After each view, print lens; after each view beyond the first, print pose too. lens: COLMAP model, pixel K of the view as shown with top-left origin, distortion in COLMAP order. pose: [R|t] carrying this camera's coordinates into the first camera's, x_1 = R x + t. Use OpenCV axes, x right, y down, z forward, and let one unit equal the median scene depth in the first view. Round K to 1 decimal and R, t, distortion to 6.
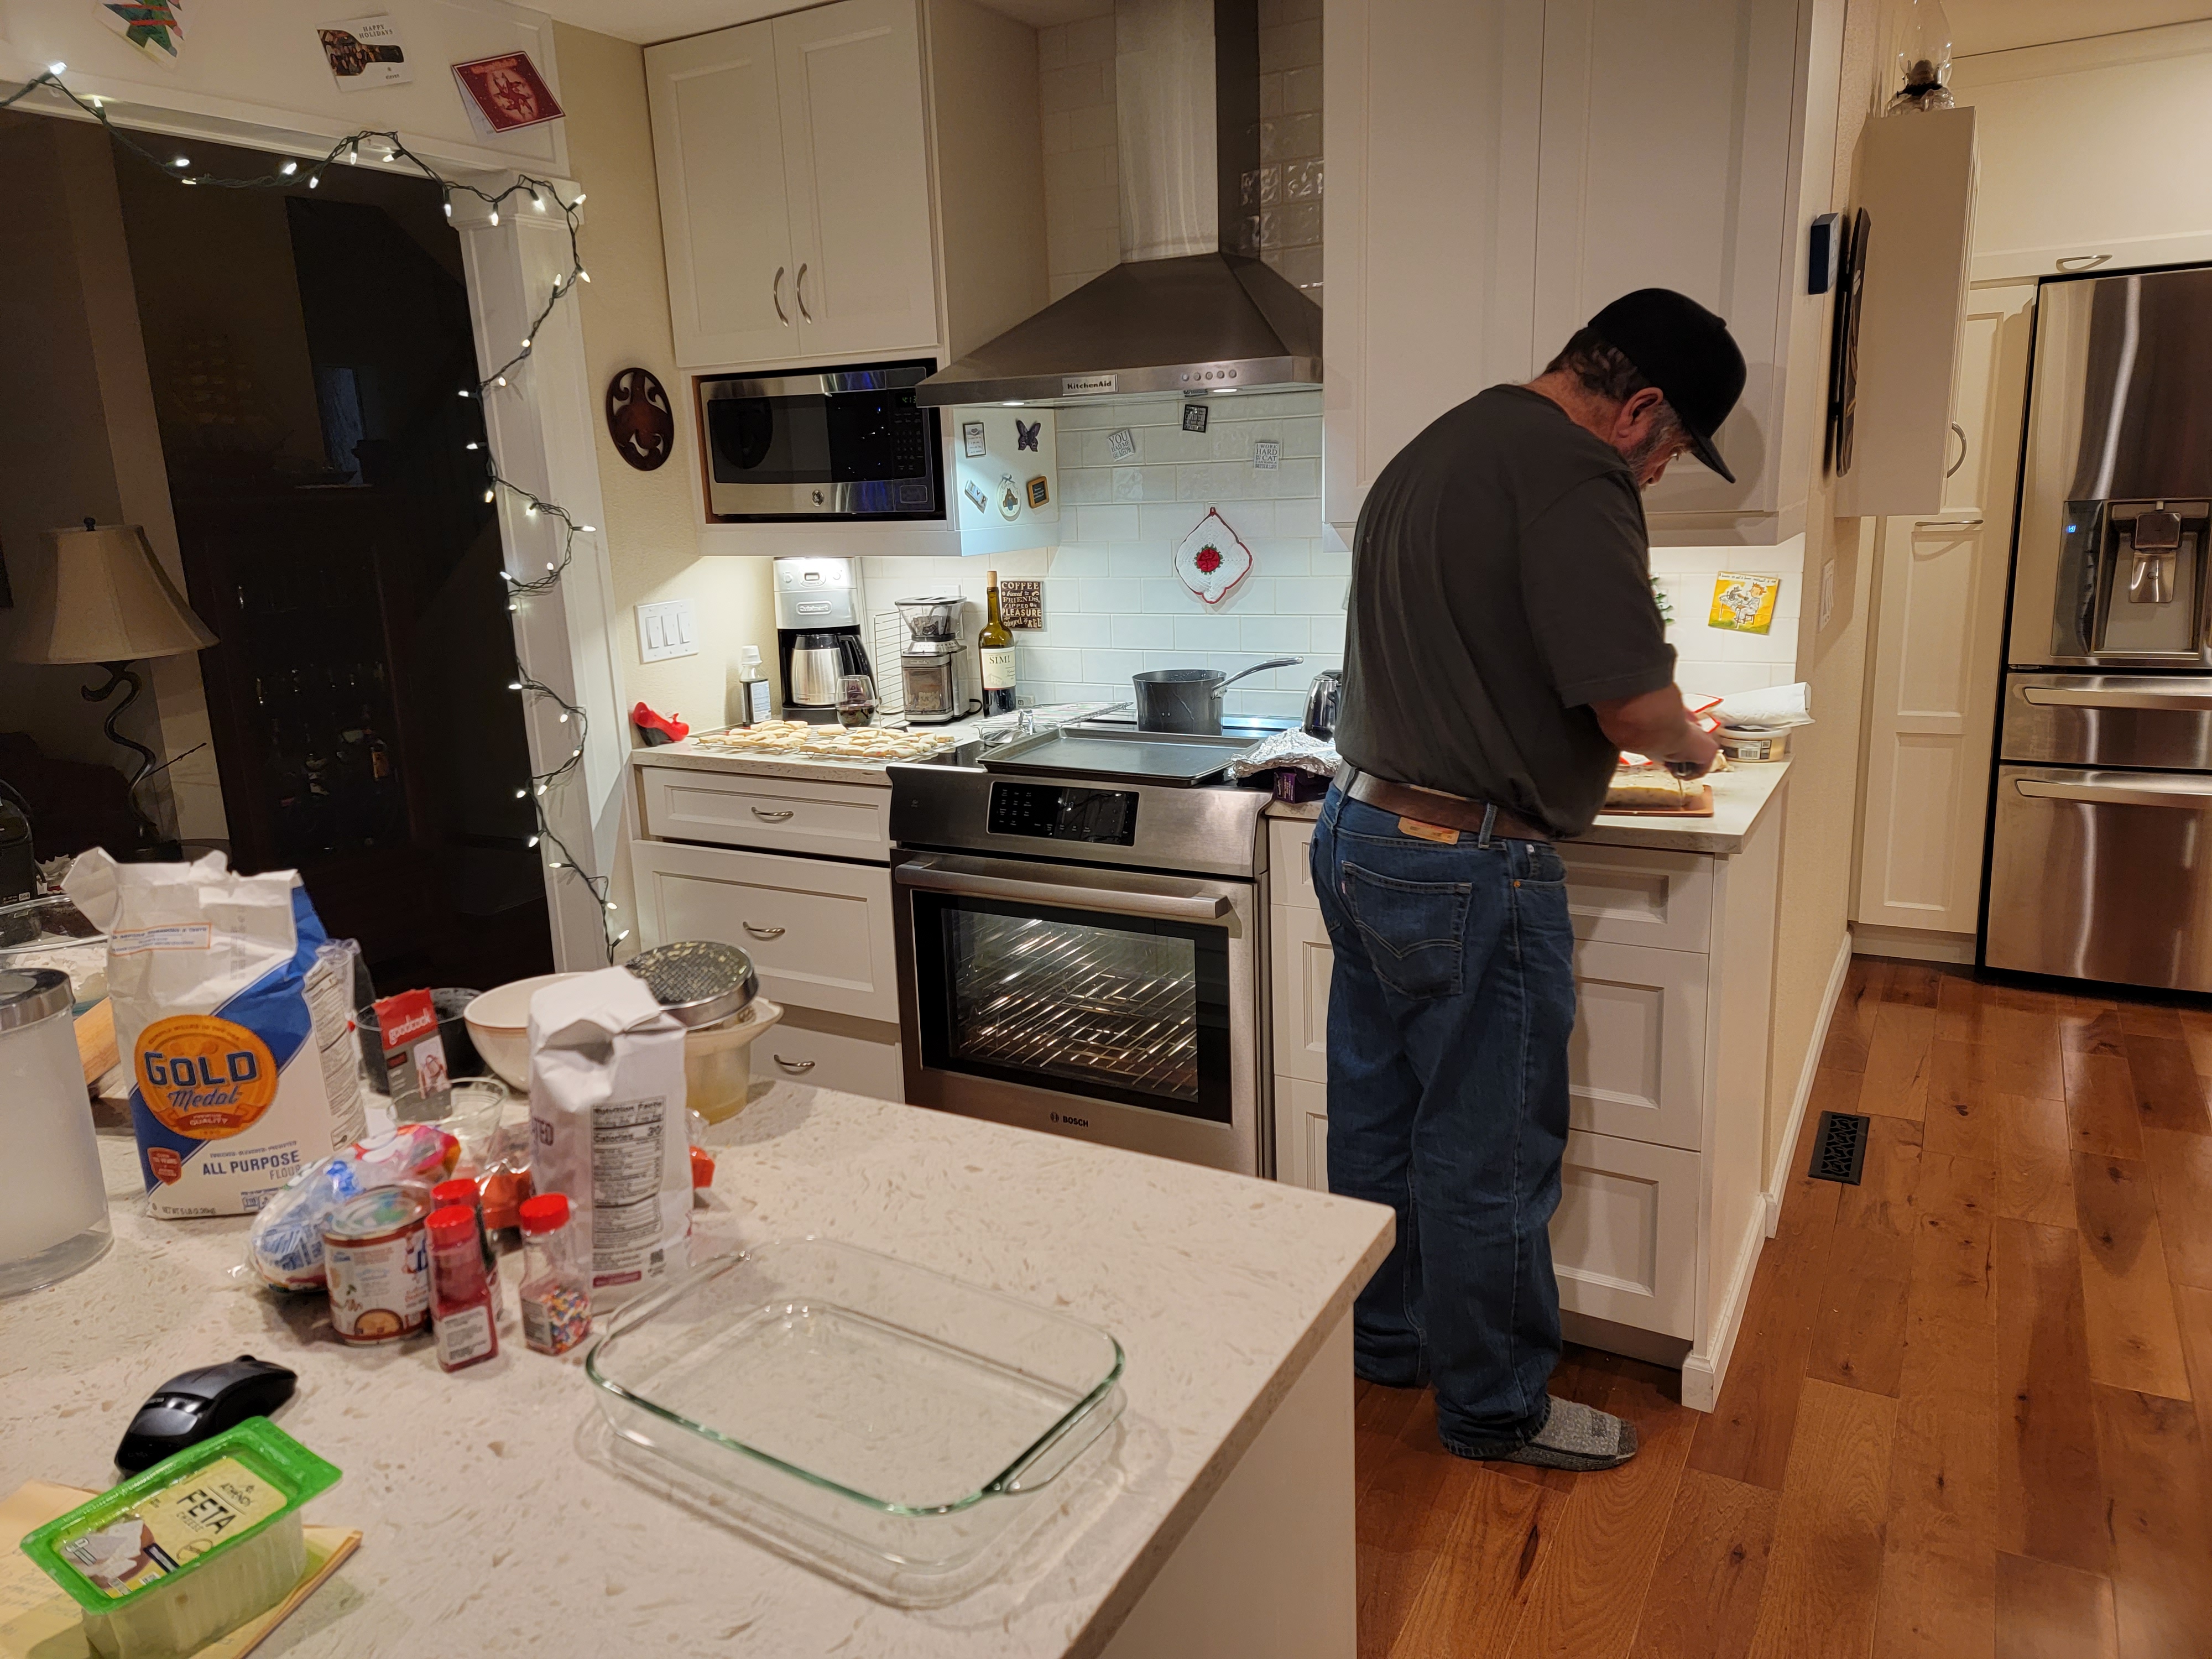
lens RADIAL K [[1552.6, 0, 1106.0], [0, 1552.6, 829.5], [0, 0, 1]] dist [0.043544, -0.000748]
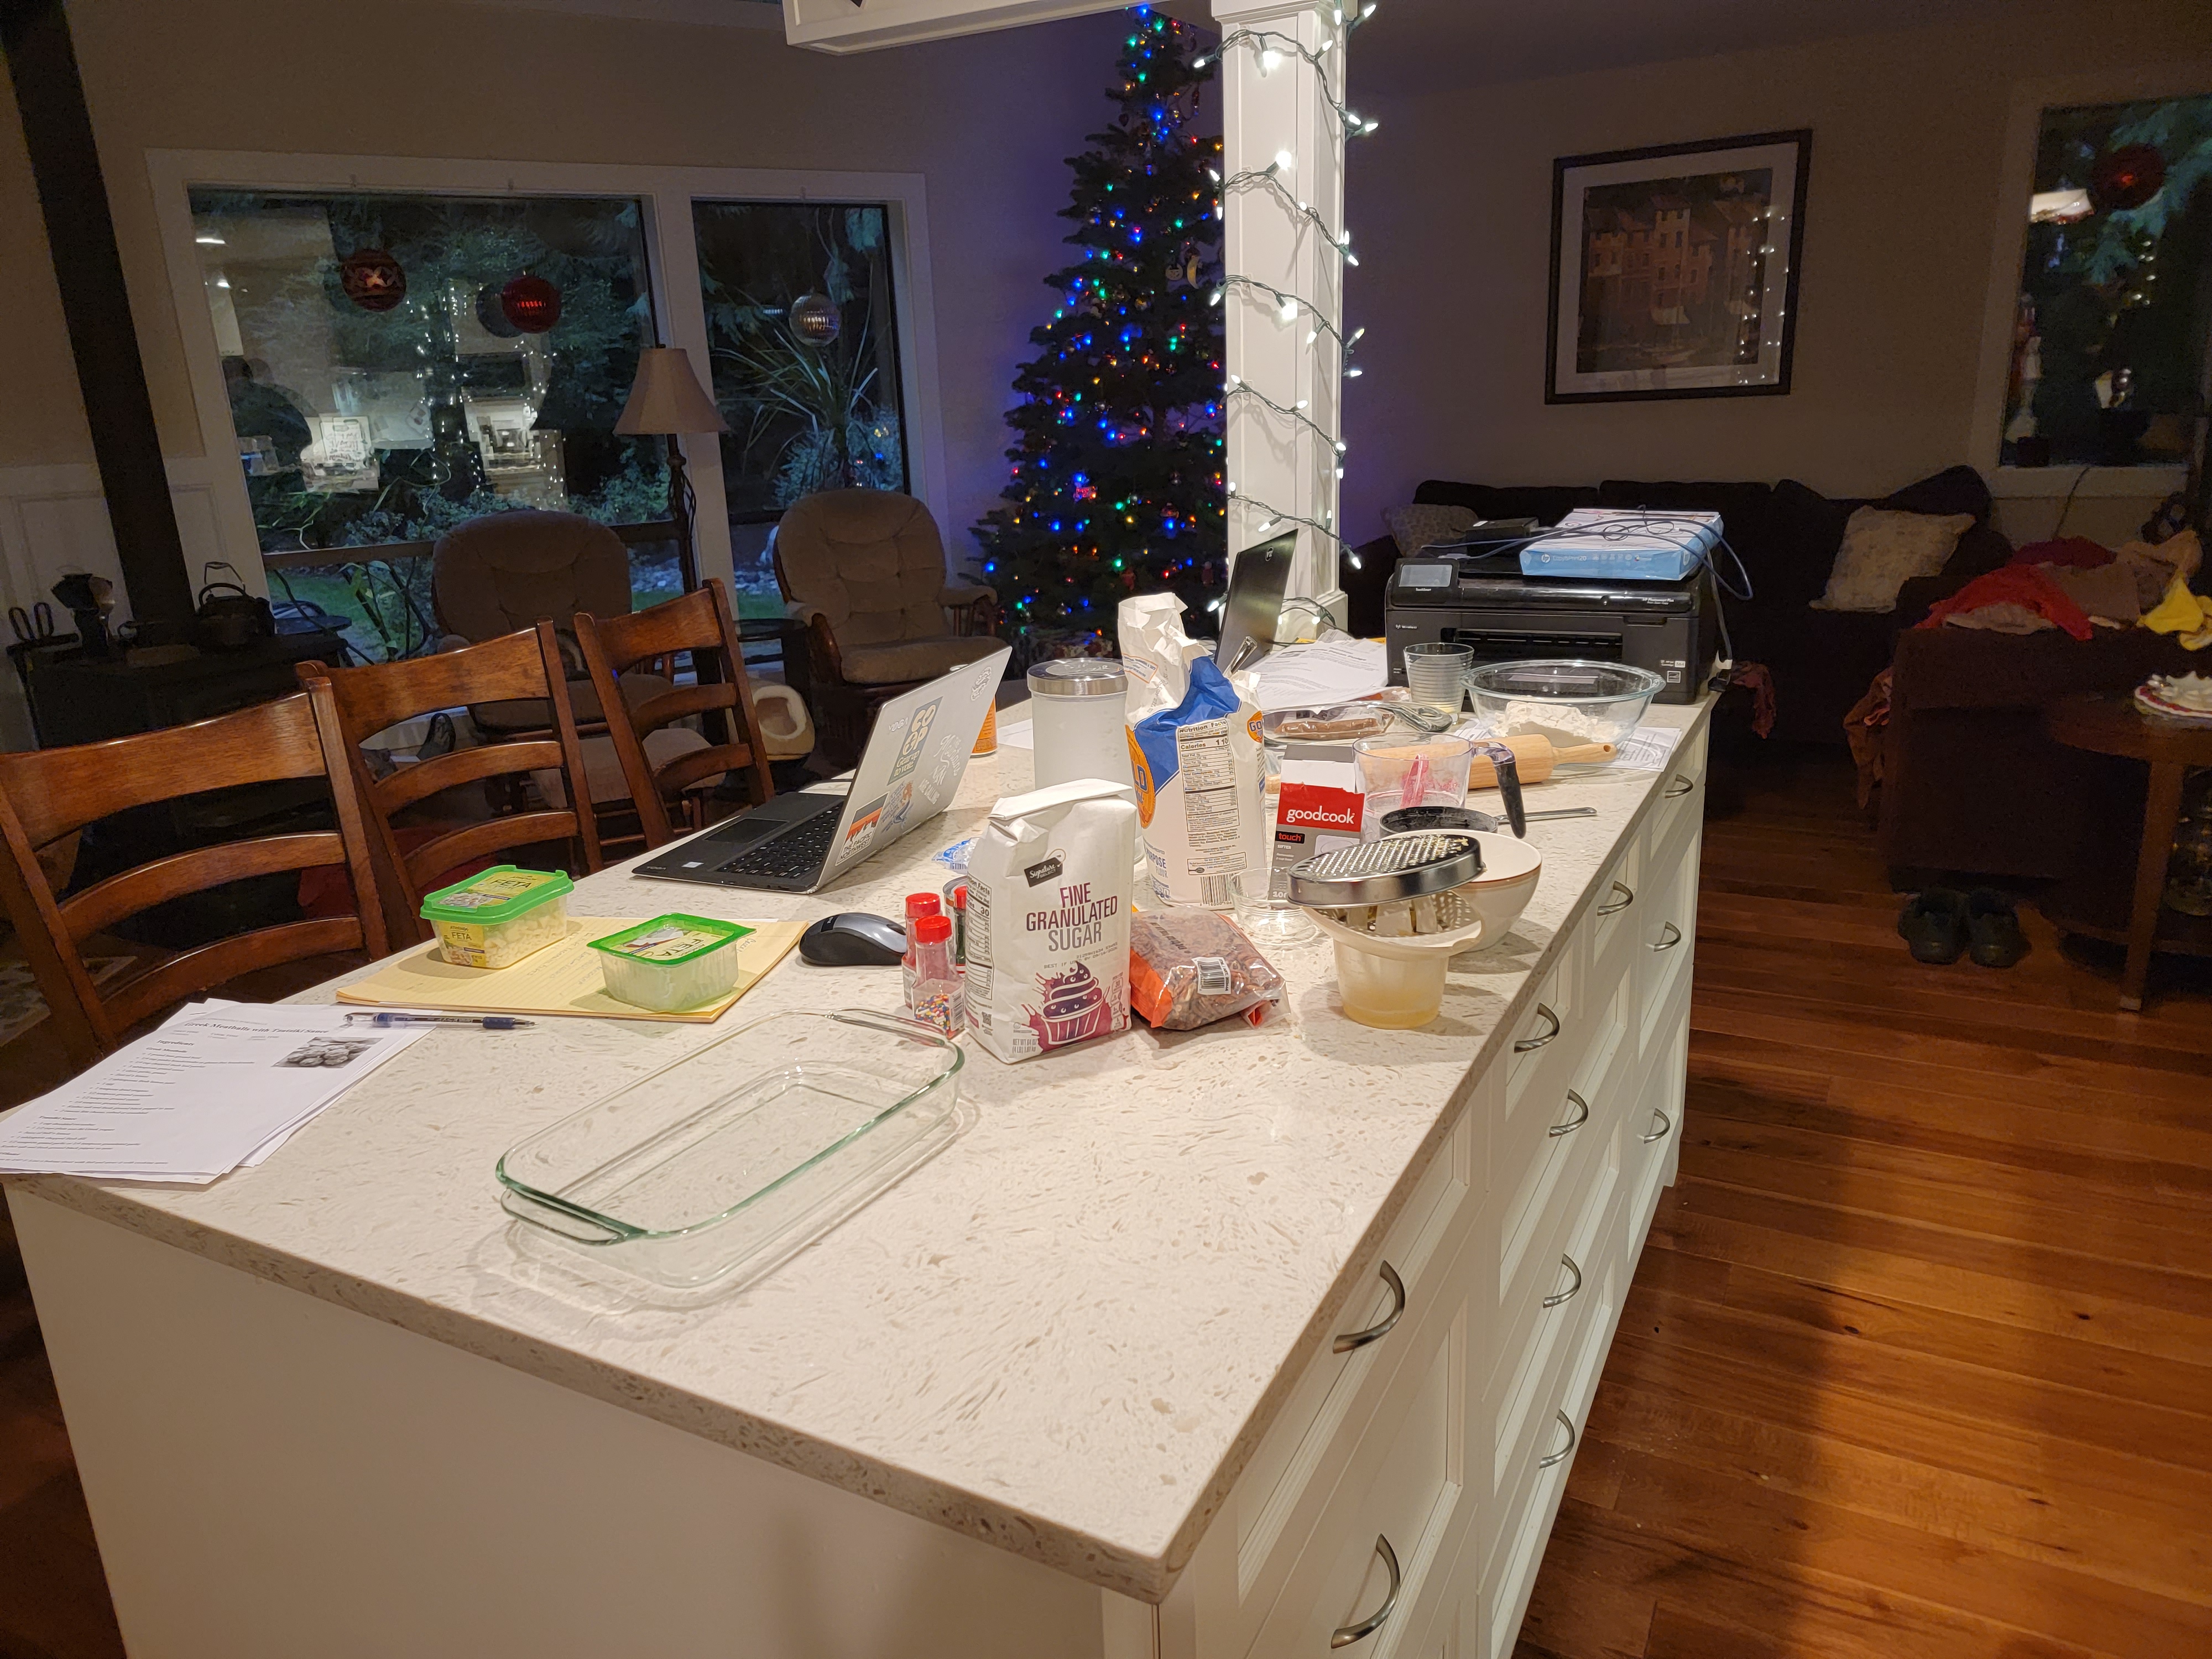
lens RADIAL K [[1552.6, 0, 1106.0], [0, 1552.6, 829.5], [0, 0, 1]] dist [0.043544, -0.000748]
pose [[-0.000111, 0.324900, -0.945748, 0.703809], [-0.185450, 0.929337, 0.319283, -0.221600], [0.982654, 0.175424, 0.060150, 0.945317]]
